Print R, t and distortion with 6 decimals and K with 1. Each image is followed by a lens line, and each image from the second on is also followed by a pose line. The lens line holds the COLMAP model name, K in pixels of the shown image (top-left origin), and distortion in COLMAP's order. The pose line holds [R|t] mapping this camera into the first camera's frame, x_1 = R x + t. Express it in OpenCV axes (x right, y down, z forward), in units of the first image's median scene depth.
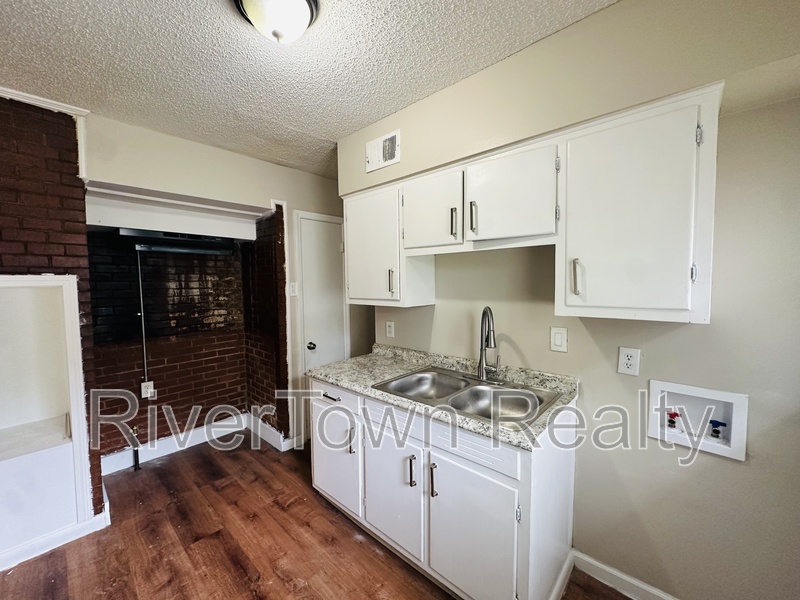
lens RADIAL K [[319.7, 0, 400.0], [0, 319.7, 300.0], [0, 0, 1]] dist [-0.003220, -0.000198]
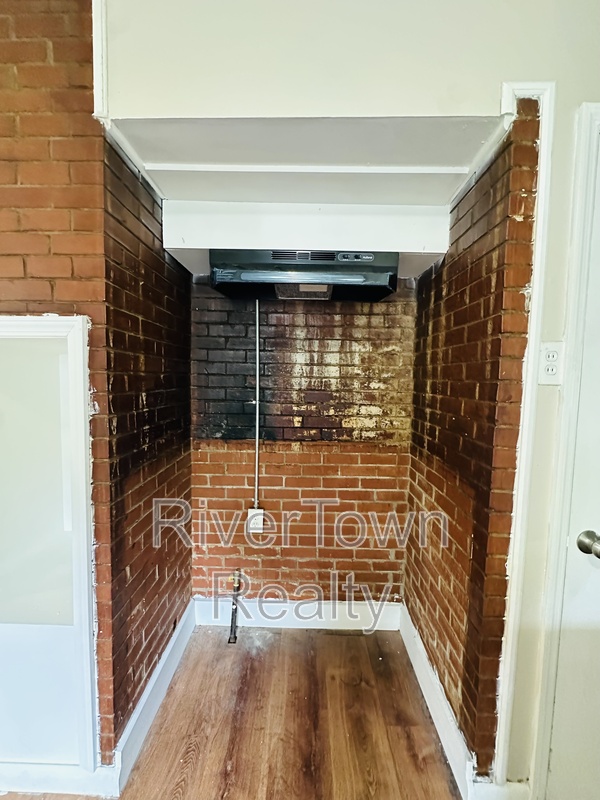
lens RADIAL K [[319.7, 0, 300.0], [0, 319.7, 400.0], [0, 0, 1]] dist [-0.003220, -0.000198]
pose [[0.660018, 0.075778, -0.747419, -0.249791], [-0.069400, 0.996796, 0.039778, 0.007319], [0.748038, 0.025617, 0.663162, 0.580826]]
